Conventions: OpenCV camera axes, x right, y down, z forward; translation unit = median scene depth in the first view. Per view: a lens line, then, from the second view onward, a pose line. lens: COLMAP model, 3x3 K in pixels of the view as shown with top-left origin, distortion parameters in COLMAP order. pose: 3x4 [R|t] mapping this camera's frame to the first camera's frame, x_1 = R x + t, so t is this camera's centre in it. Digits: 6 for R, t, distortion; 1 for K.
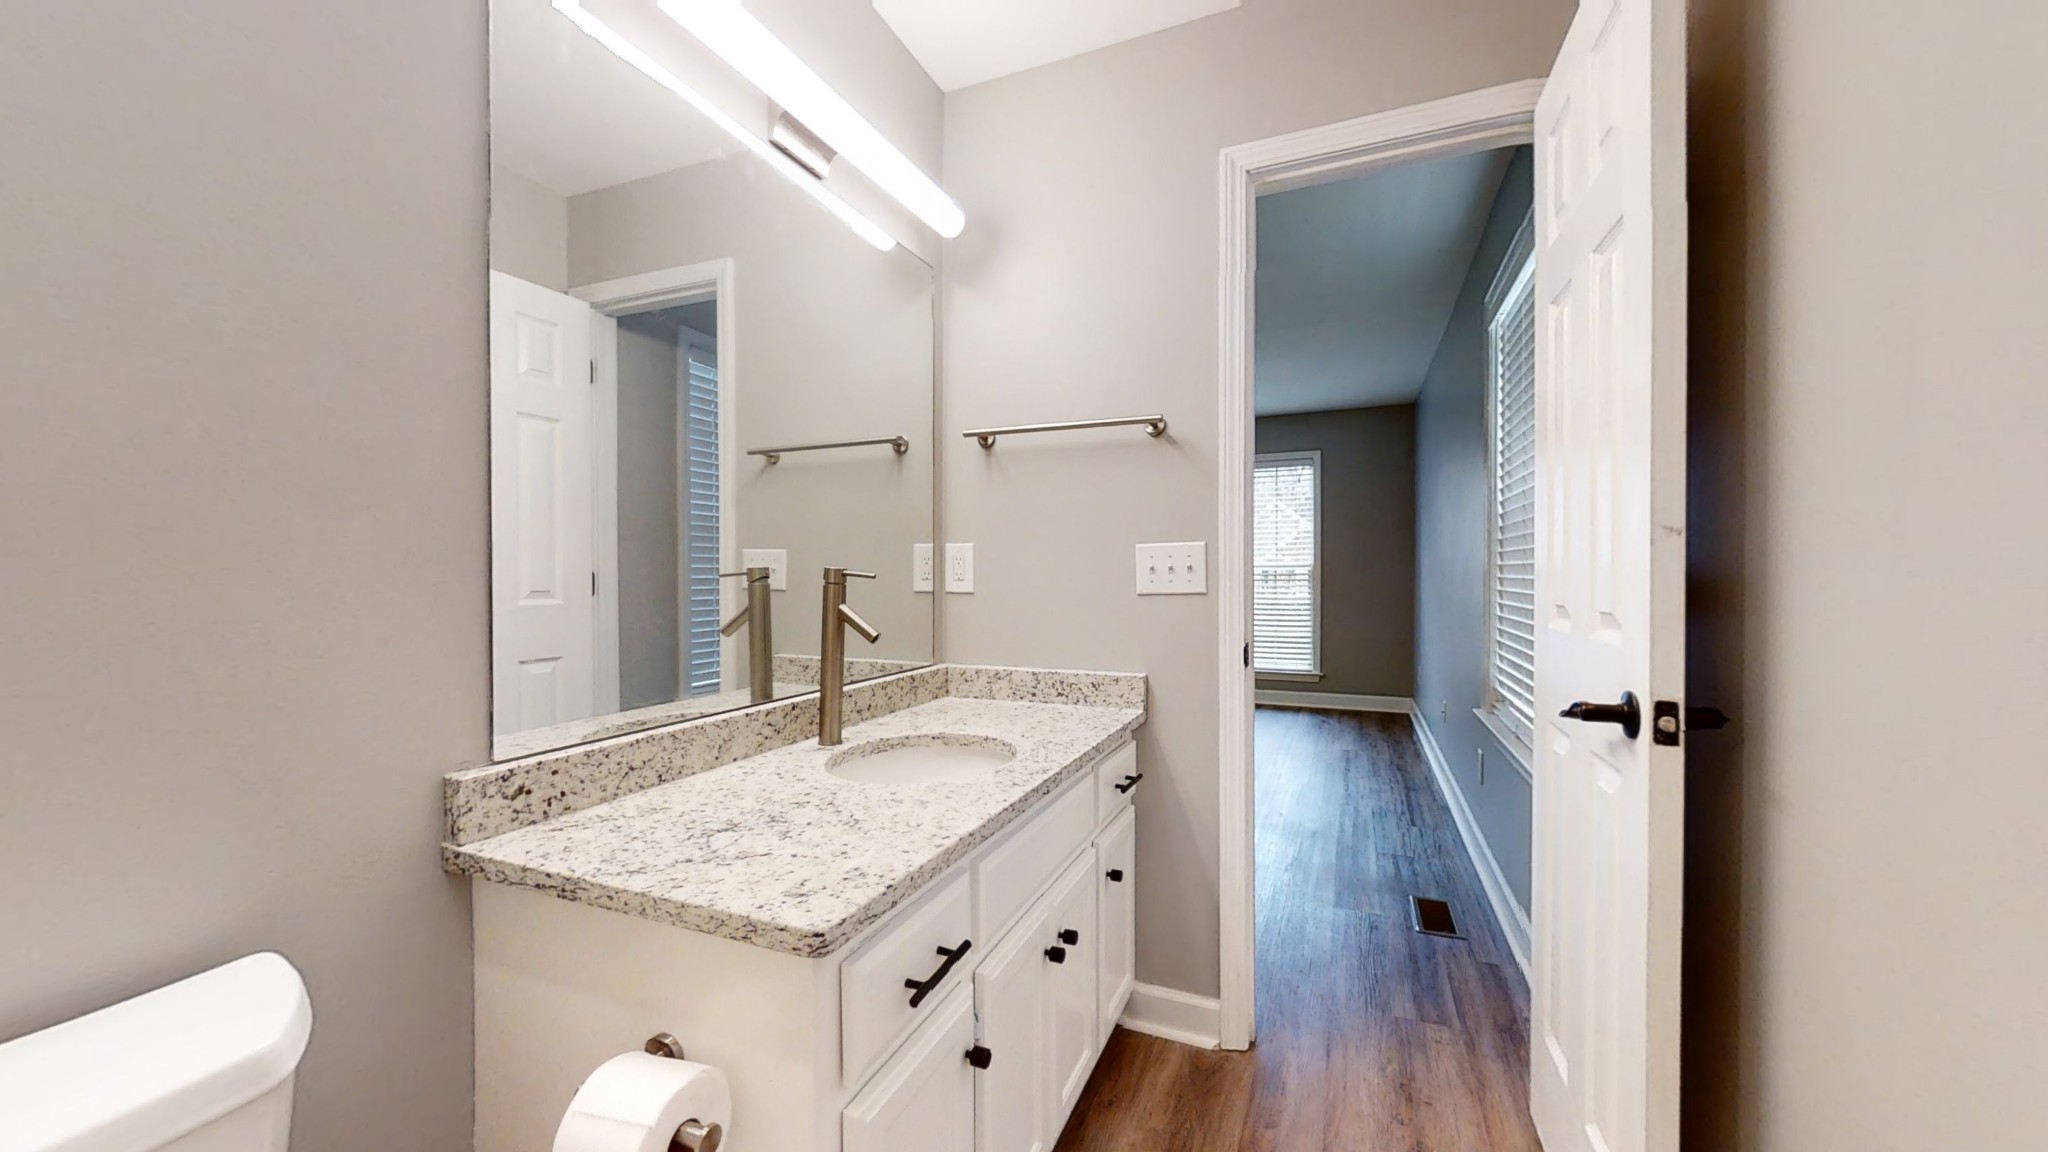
lens RADIAL K [[760.1, 0, 1021.7], [0, 760.1, 582.1], [0, 0, 1]] dist [-0.001161, 0.001070]
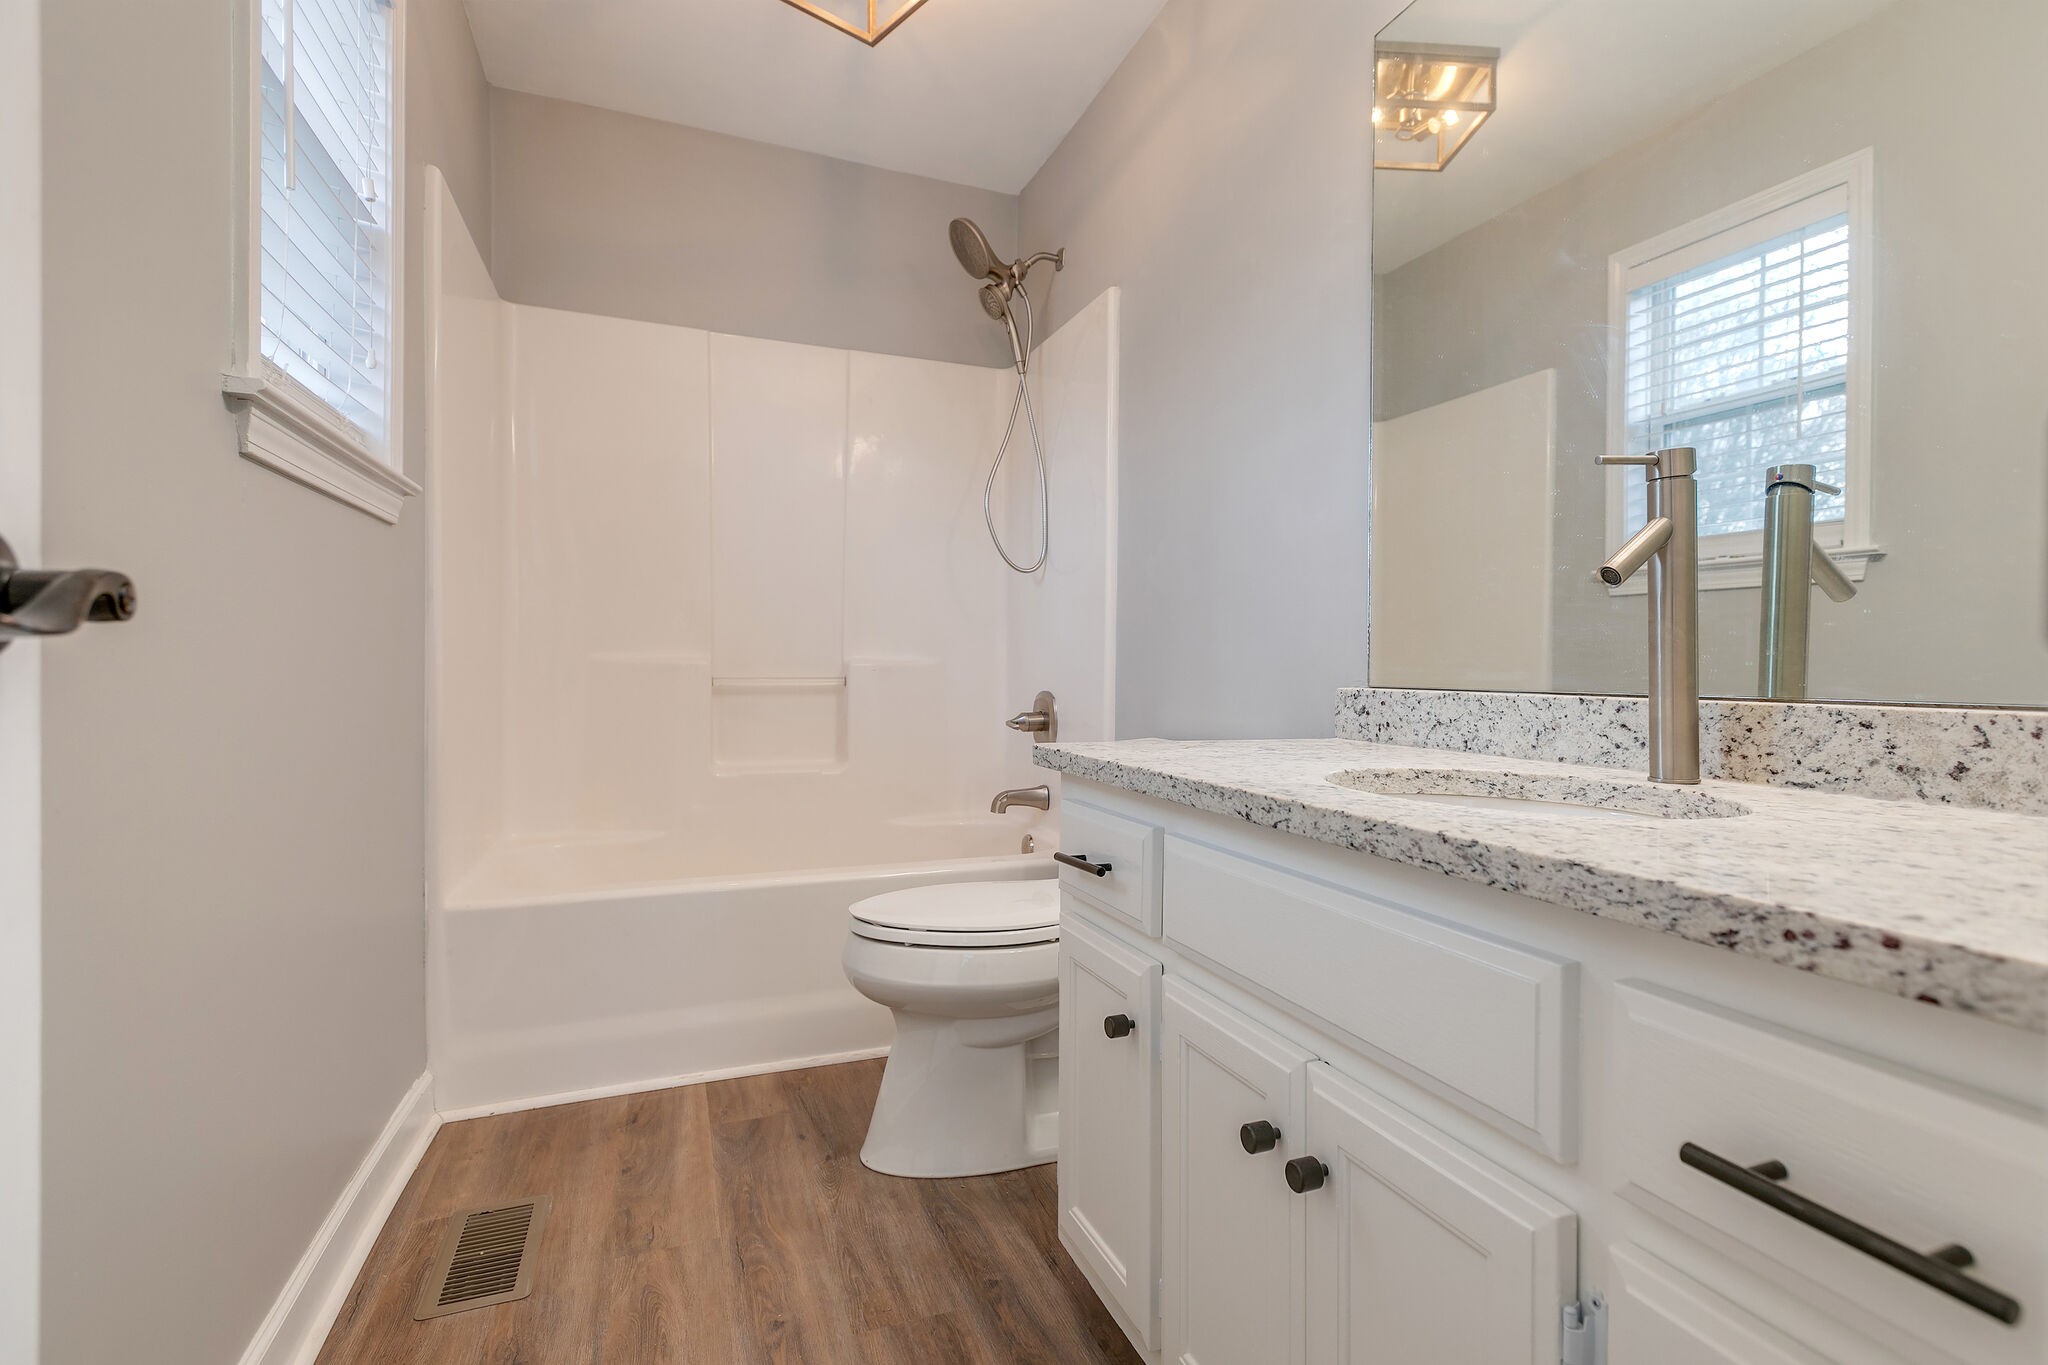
lens RADIAL K [[946.1, 0, 1019.5], [0, 946.1, 681.1], [0, 0, 1]] dist [0.001043, -0.001140]
pose [[-0.728572, -0.000285, -0.684969, 0.643493], [-0.025296, 0.999329, 0.026491, 0.162362], [0.684502, 0.036627, -0.728090, 1.399995]]
